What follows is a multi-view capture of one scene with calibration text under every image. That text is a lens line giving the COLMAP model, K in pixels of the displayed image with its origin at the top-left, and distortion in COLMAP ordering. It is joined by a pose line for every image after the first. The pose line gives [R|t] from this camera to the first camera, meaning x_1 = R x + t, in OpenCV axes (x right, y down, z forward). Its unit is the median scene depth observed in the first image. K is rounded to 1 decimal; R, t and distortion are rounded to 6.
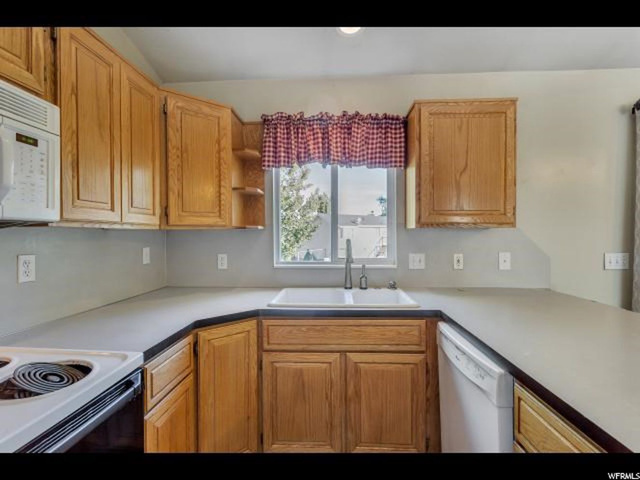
lens RADIAL K [[307.2, 0, 320.4], [0, 307.2, 239.3], [0, 0, 1]] dist [-0.000708, 0.002044]
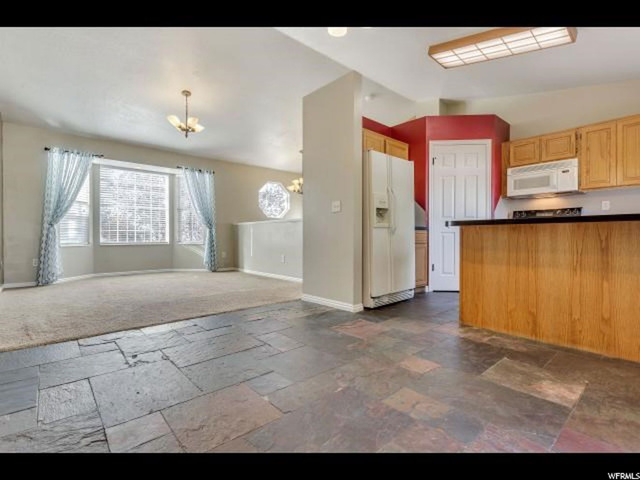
lens RADIAL K [[307.2, 0, 316.9], [0, 307.2, 238.7], [0, 0, 1]] dist [-0.000708, 0.002044]
pose [[-0.712069, 0.007876, -0.702066, 1.845282], [-0.006677, 0.999816, 0.017988, 0.224337], [0.702078, 0.017496, -0.711885, 0.691251]]
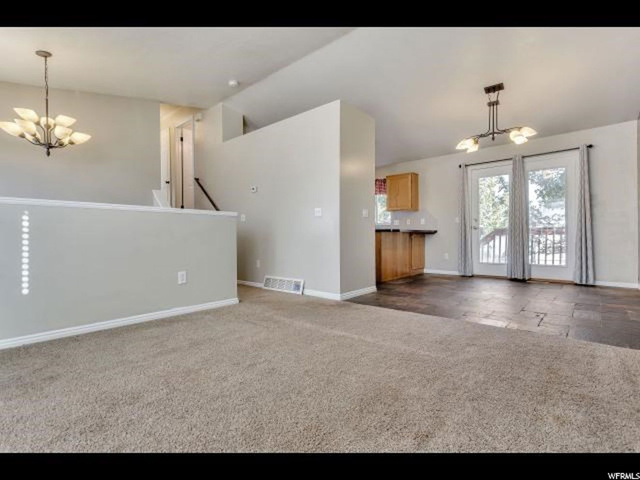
lens RADIAL K [[307.2, 0, 324.4], [0, 307.2, 238.1], [0, 0, 1]] dist [-0.000708, 0.002044]
pose [[0.802489, -0.002751, -0.596661, 1.643562], [-0.004011, 0.999942, -0.010005, 0.271546], [0.596654, 0.010422, 0.802431, -2.014358]]
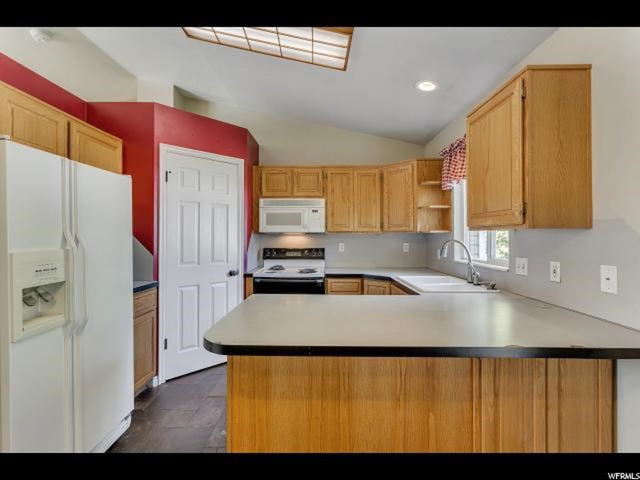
lens RADIAL K [[307.2, 0, 319.6], [0, 307.2, 236.5], [0, 0, 1]] dist [-0.000708, 0.002044]
pose [[0.054394, 0.002736, -0.998516, 1.221406], [-0.017749, 0.999841, 0.001773, -0.008421], [0.998362, 0.017627, 0.054434, 0.368493]]
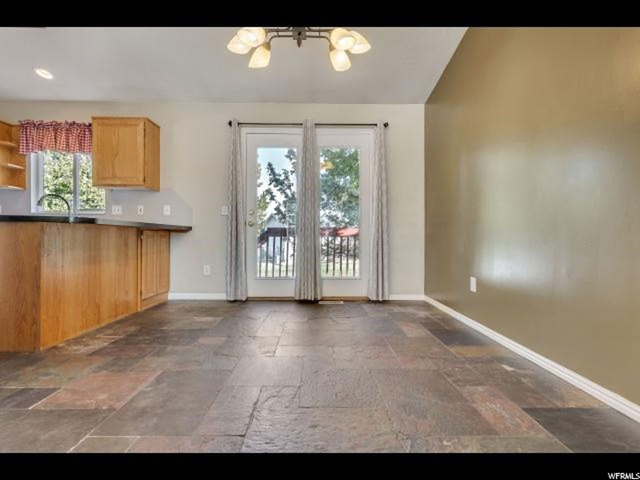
lens RADIAL K [[307.2, 0, 316.3], [0, 307.2, 236.6], [0, 0, 1]] dist [-0.000708, 0.002044]
pose [[0.997747, 0.006499, 0.066771, 1.339284], [-0.005385, 0.999844, -0.016848, 0.247220], [-0.066870, 0.016451, 0.997626, -0.781080]]
